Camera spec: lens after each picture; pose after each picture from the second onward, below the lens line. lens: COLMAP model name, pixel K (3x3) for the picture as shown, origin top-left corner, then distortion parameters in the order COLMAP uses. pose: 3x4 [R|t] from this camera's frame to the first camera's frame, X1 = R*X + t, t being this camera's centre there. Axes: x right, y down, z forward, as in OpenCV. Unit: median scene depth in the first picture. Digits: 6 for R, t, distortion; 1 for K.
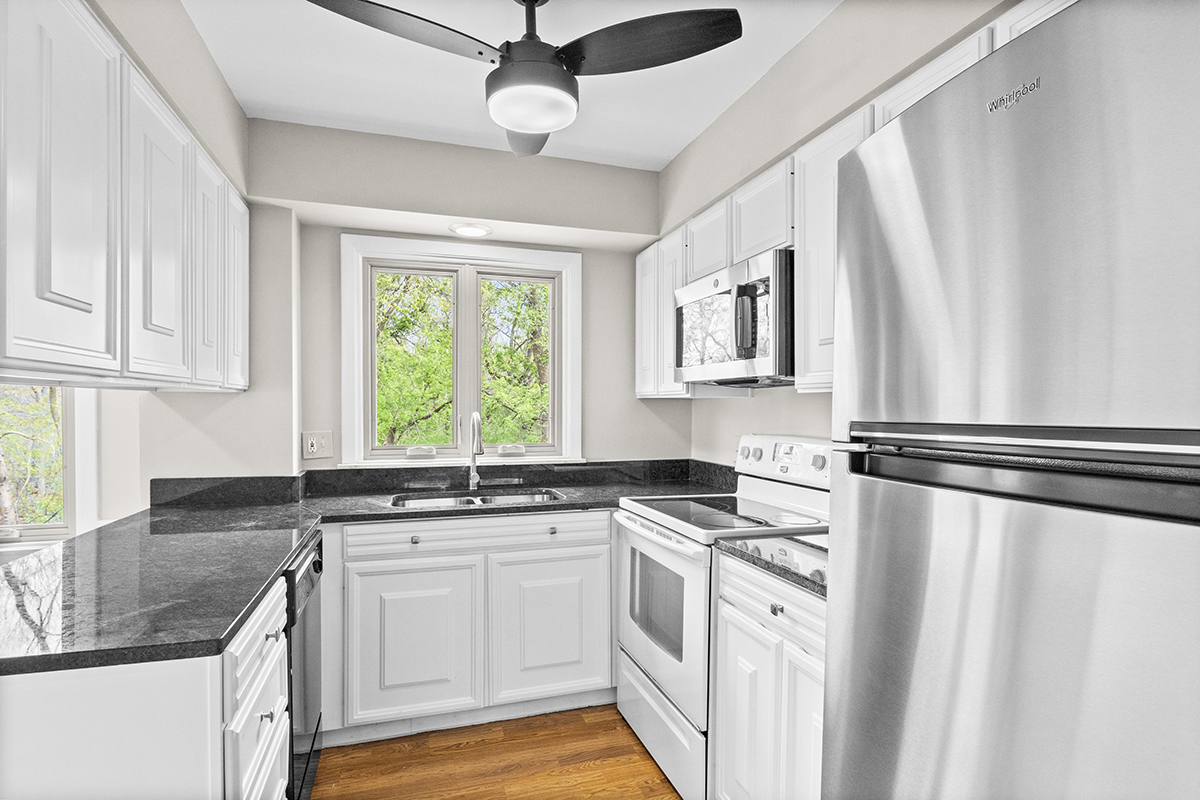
lens RADIAL K [[604.2, 0, 604.2], [0, 604.2, 413.0], [0, 0, 1]] dist [-0.003036, -0.002152]
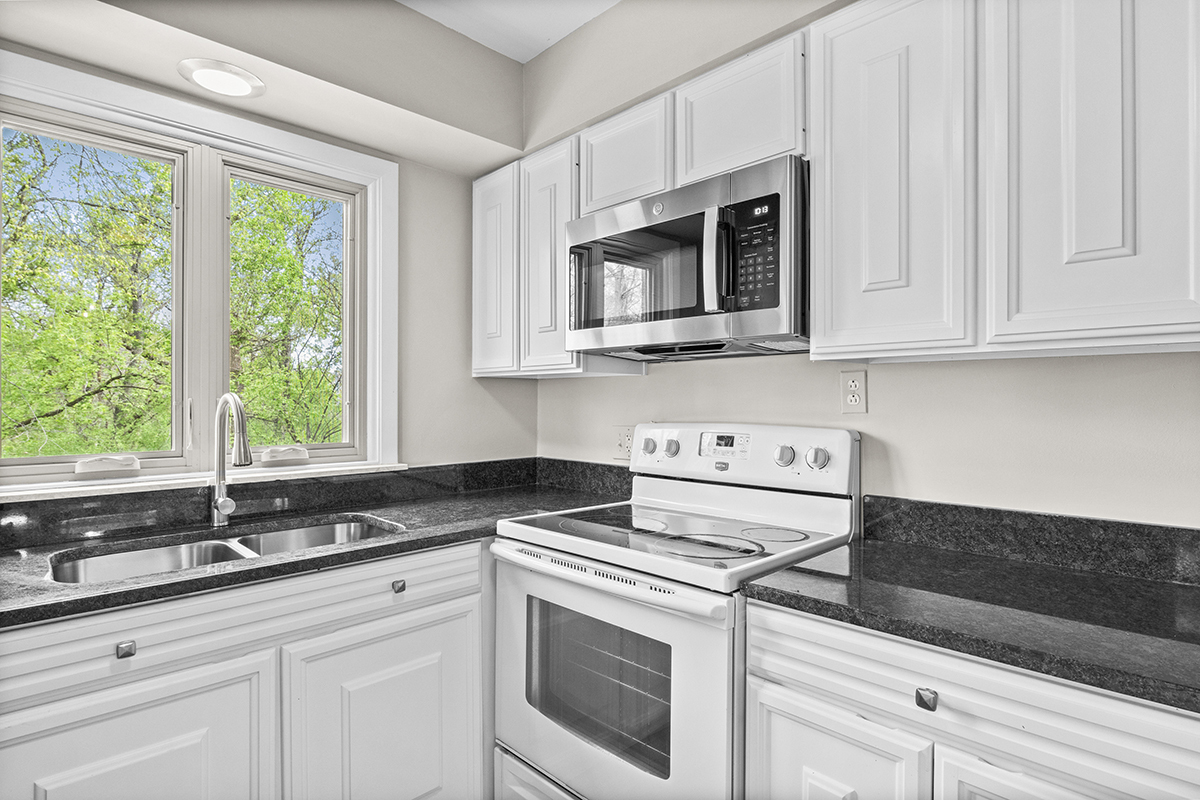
lens RADIAL K [[604.2, 0, 602.8], [0, 604.2, 399.7], [0, 0, 1]] dist [-0.003036, -0.002152]
pose [[0.893387, 0.000183, 0.449287, -0.162931], [0.005793, 0.999912, -0.011927, 0.015048], [-0.449250, 0.013258, 0.893308, 0.341245]]
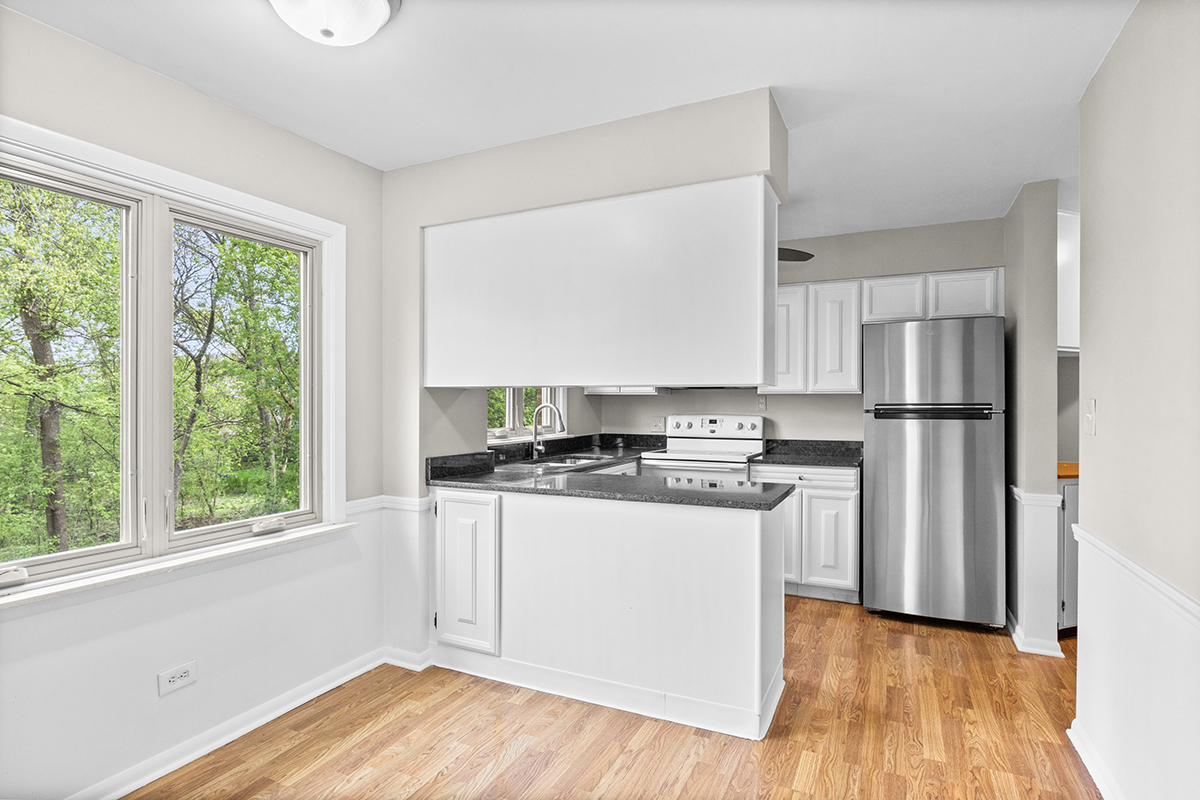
lens RADIAL K [[604.2, 0, 601.6], [0, 604.2, 402.3], [0, 0, 1]] dist [-0.003036, -0.002152]
pose [[0.690614, -0.000224, 0.723224, -1.247700], [0.007582, 0.999947, -0.006930, 0.006980], [-0.723184, 0.010269, 0.690579, -0.098616]]
